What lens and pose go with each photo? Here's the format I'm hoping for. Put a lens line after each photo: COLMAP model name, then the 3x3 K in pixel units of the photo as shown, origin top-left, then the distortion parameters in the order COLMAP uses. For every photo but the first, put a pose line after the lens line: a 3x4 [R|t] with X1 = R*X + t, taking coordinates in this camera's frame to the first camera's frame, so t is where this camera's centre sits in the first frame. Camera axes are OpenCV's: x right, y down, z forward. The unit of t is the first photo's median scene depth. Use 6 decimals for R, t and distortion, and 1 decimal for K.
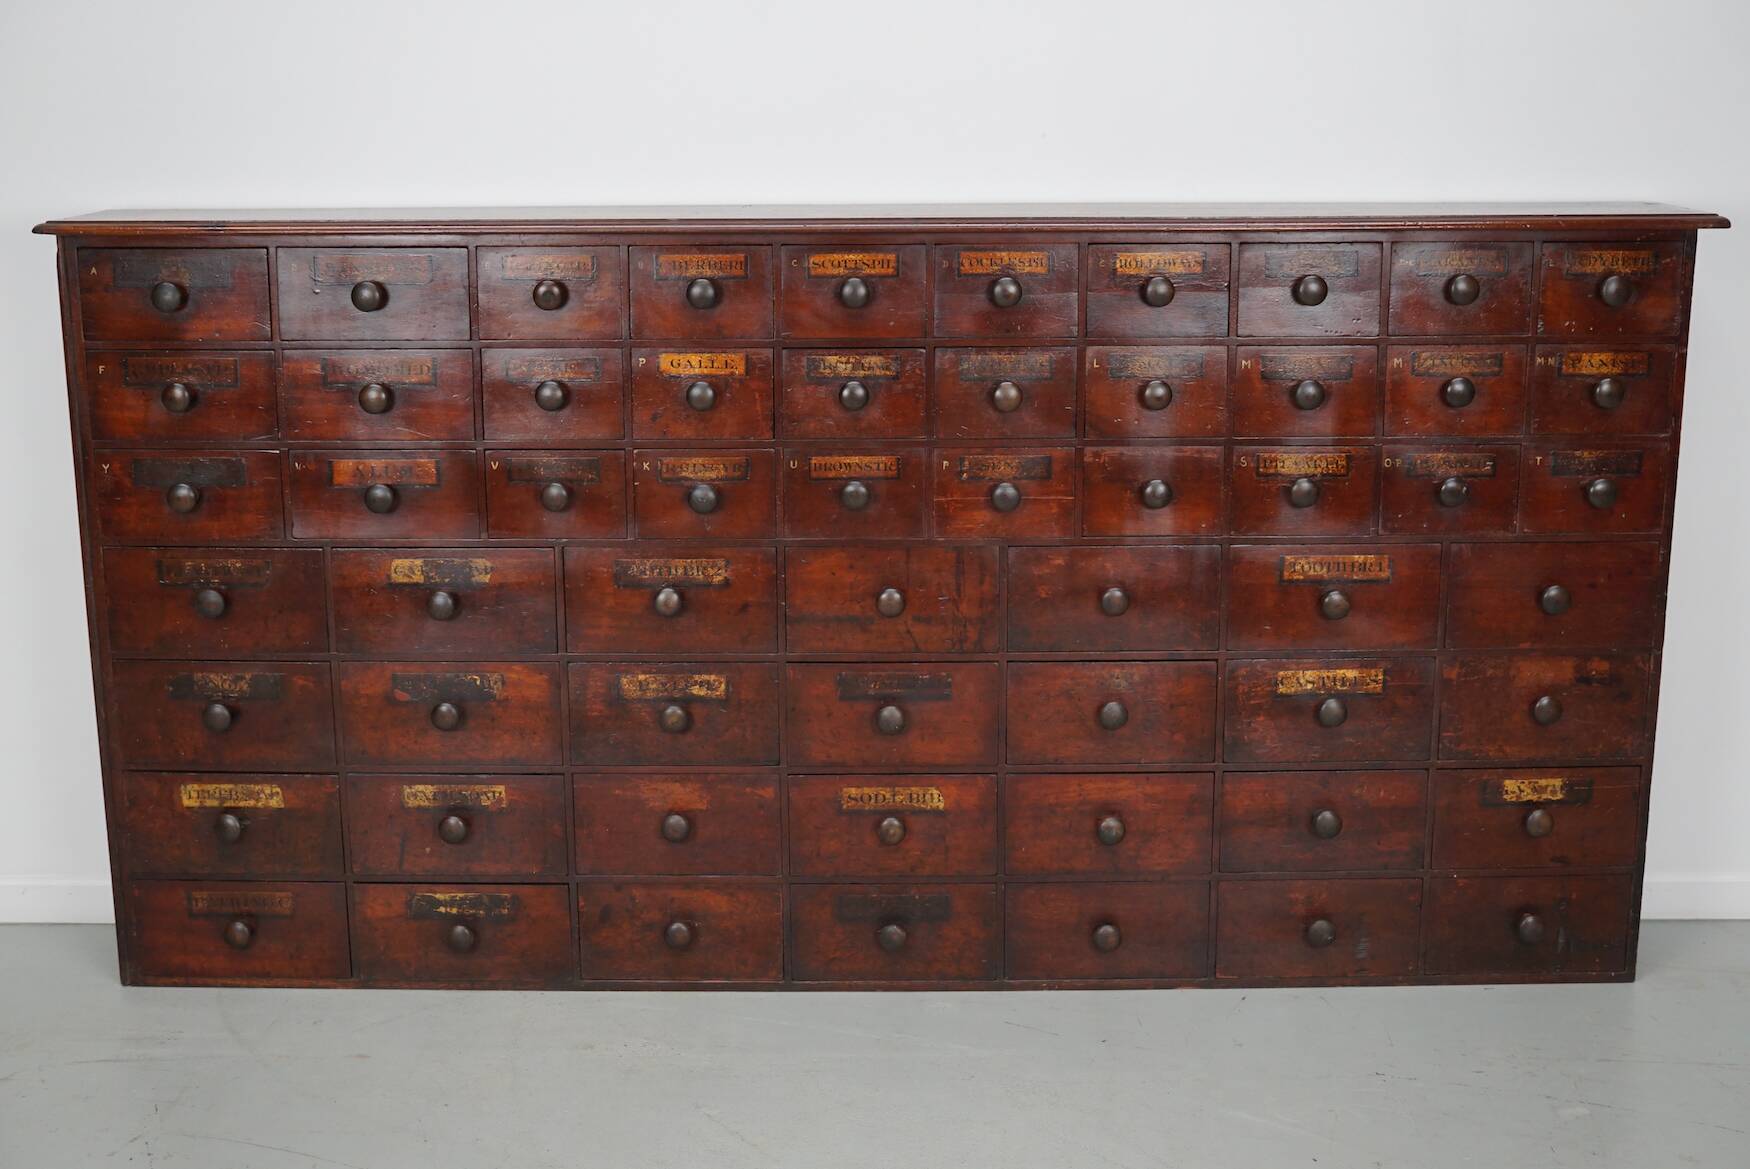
lens RADIAL K [[2260.8, 0, 882.4], [0, 2260.8, 591.3], [0, 0, 1]] dist [-0.151762, 0.338338]
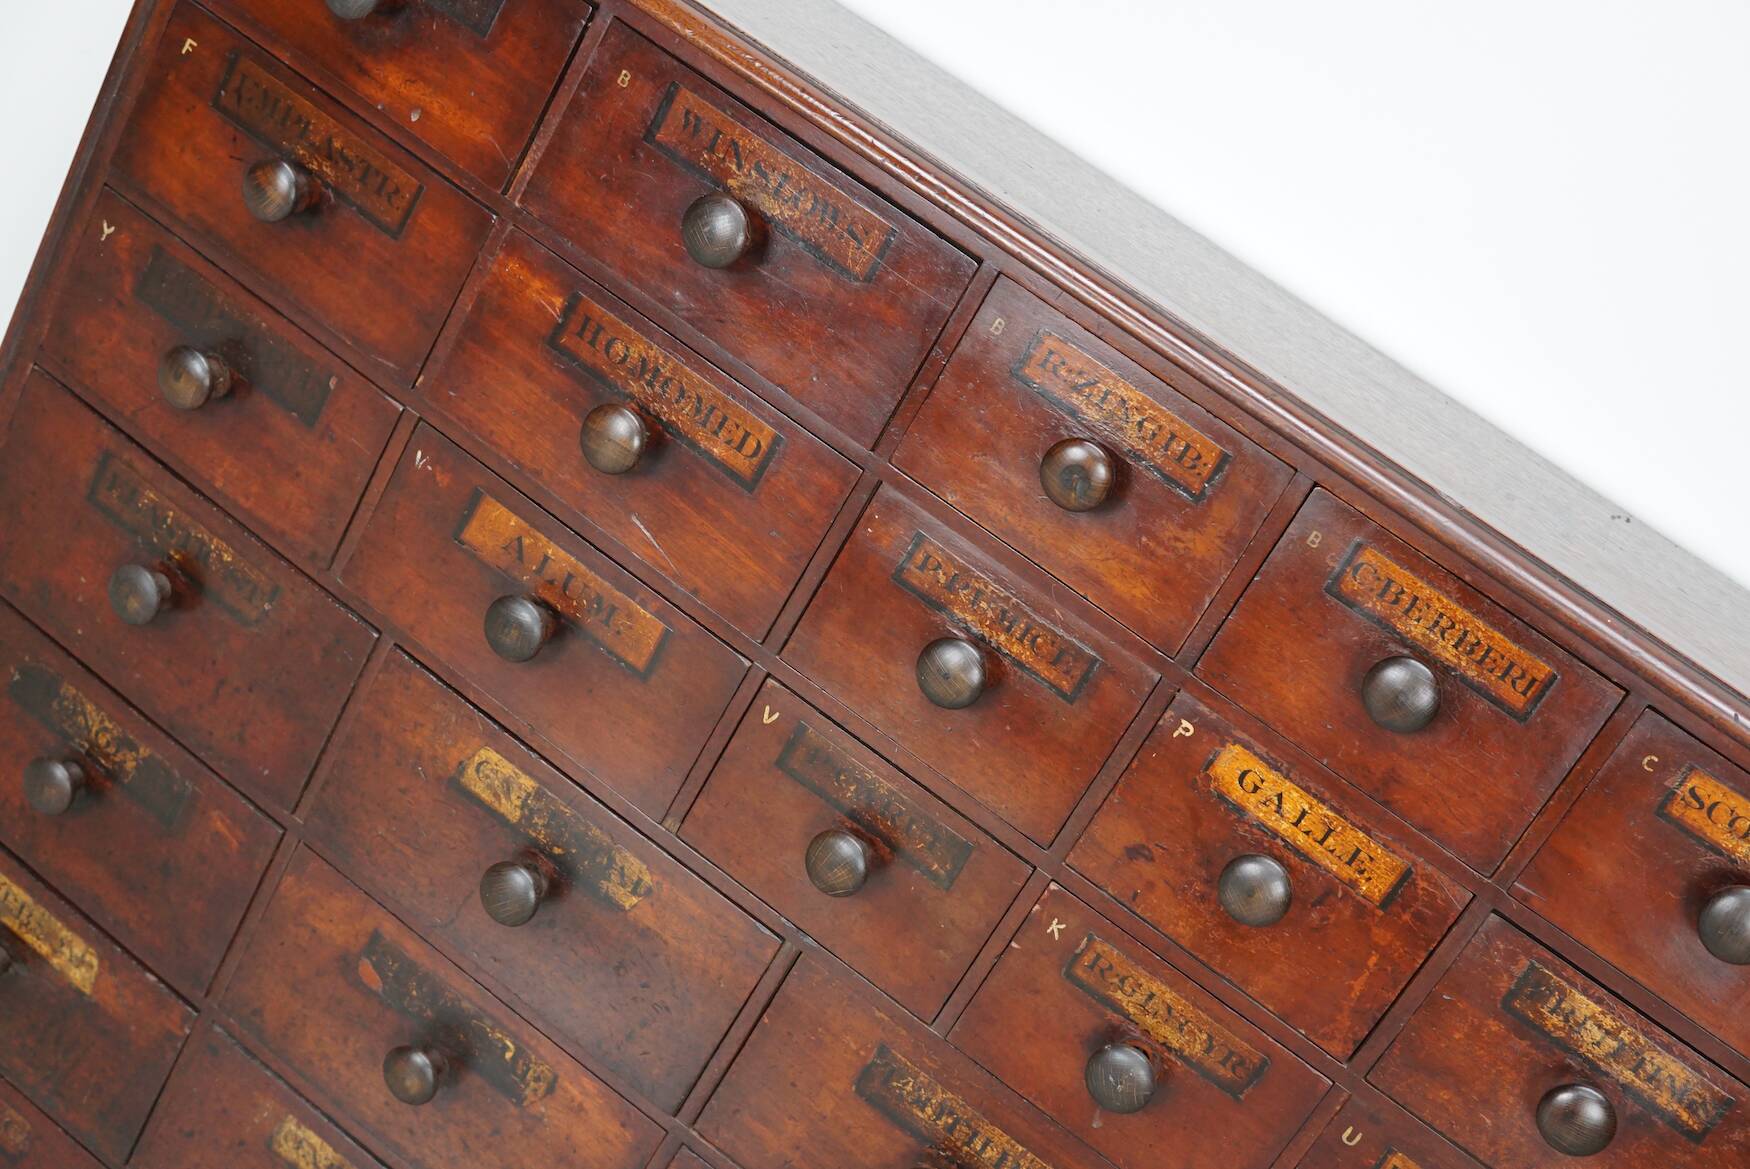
lens RADIAL K [[2260.8, 0, 882.4], [0, 2260.8, 591.3], [0, 0, 1]] dist [-0.151762, 0.338338]
pose [[0.801194, 0.565434, -0.195889, -0.083967], [-0.548134, 0.824784, 0.138851, -0.147475], [0.240077, -0.003873, 0.970746, 0.587035]]
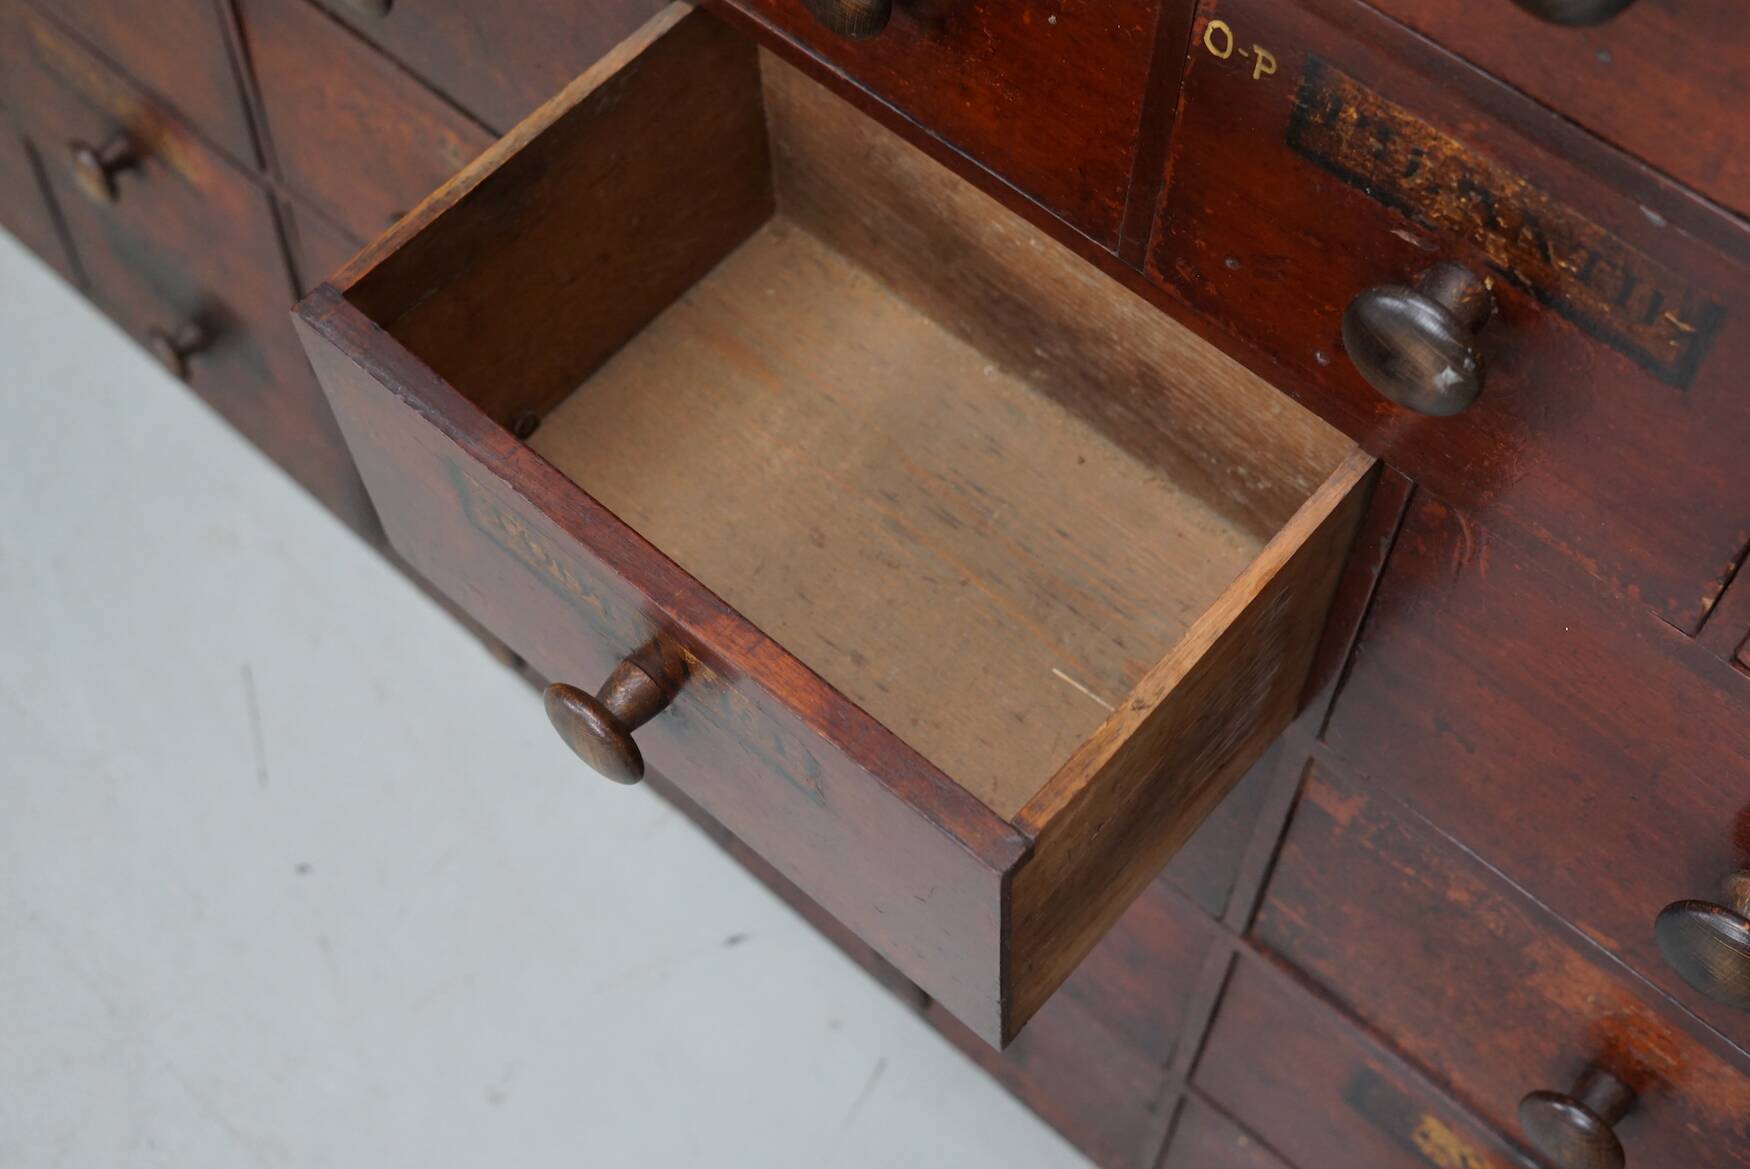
lens RADIAL K [[2260.8, 0, 882.4], [0, 2260.8, 591.3], [0, 0, 1]] dist [-0.151762, 0.338338]
pose [[0.739653, 0.575110, -0.349516, 0.298864], [-0.194306, 0.679727, 0.707260, -0.155948], [0.644328, -0.455214, 0.614510, 0.840137]]
